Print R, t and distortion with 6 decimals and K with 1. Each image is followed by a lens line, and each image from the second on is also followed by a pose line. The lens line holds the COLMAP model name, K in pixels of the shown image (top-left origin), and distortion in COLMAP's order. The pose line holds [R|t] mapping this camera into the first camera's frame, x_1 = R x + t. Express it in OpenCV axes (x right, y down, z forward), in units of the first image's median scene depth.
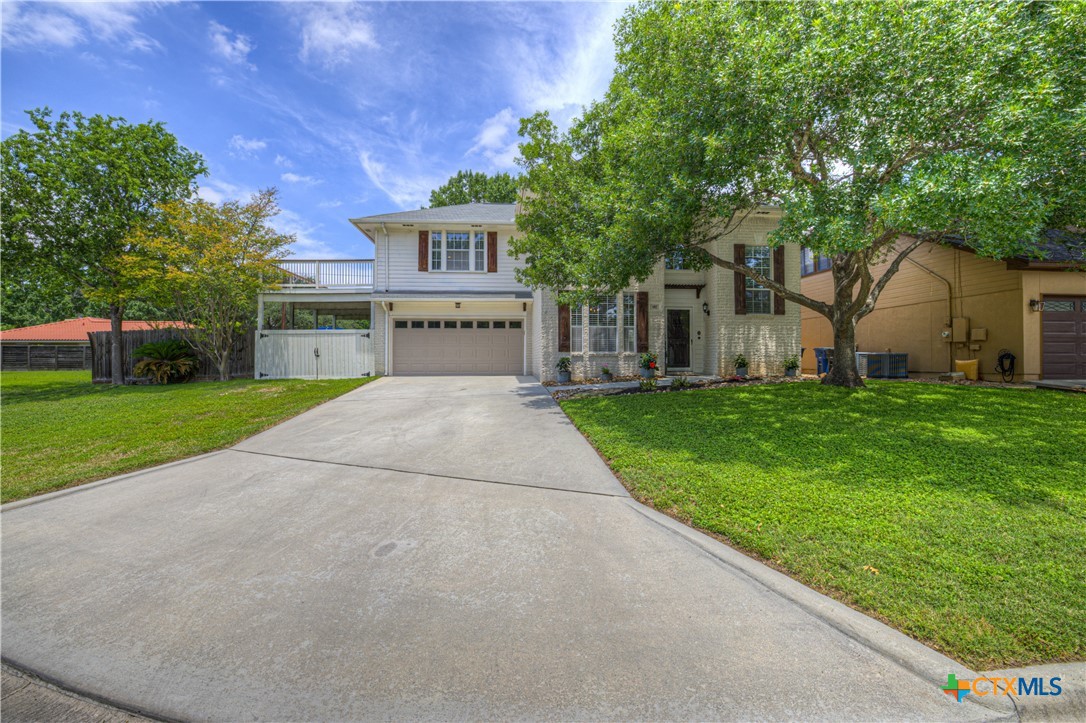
lens RADIAL K [[461.1, 0, 543.0], [0, 461.1, 361.5], [0, 0, 1]] dist [-0.026351, 0.000076]
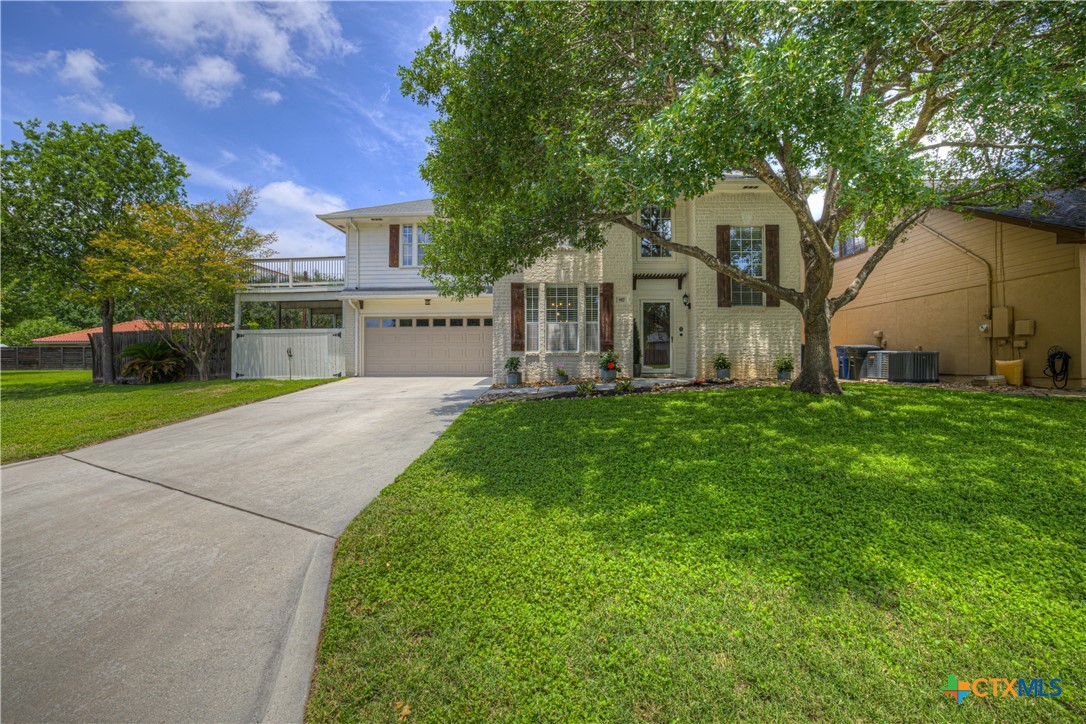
lens RADIAL K [[471.8, 0, 540.0], [0, 471.8, 361.6], [0, 0, 1]] dist [-0.025605, 0.000326]
pose [[0.992133, 0.000480, -0.125184, 0.196685], [-0.000469, 1.000000, 0.000118, -0.000409], [0.125184, -0.000059, 0.992134, 0.083695]]
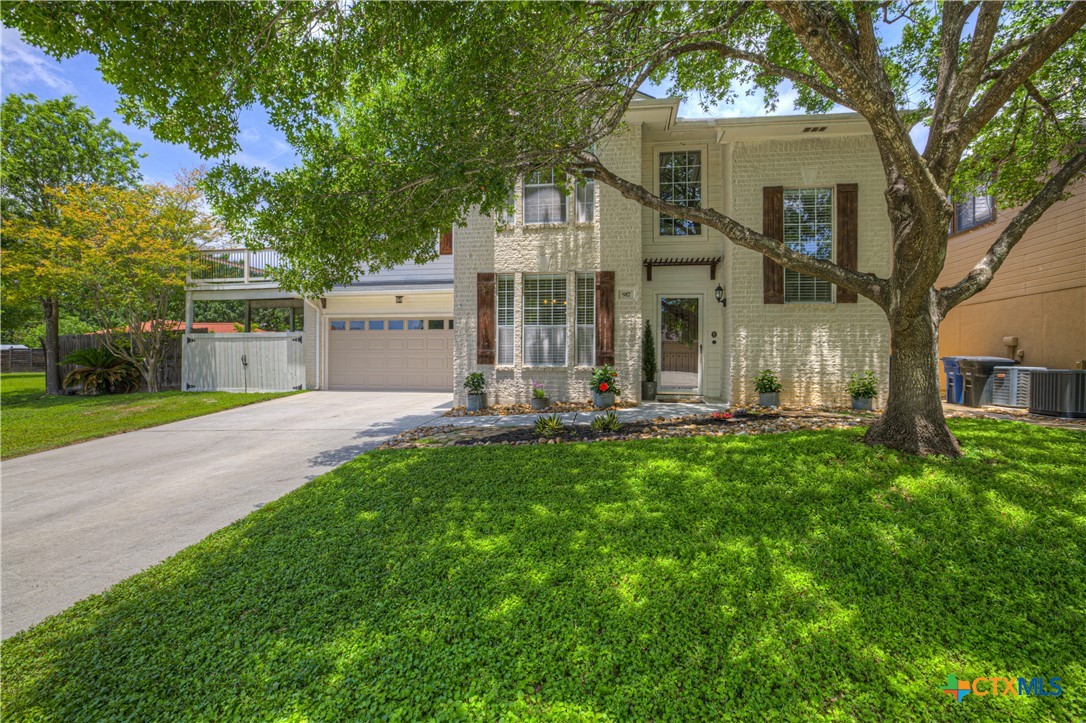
lens RADIAL K [[507.4, 0, 540.3], [0, 507.4, 368.4], [0, 0, 1]] dist [-0.026087, 0.011240]
pose [[0.972797, 0.009738, -0.231454, 0.284402], [-0.007391, 0.999912, 0.011004, -0.022661], [0.231541, -0.008994, 0.972784, 0.282082]]
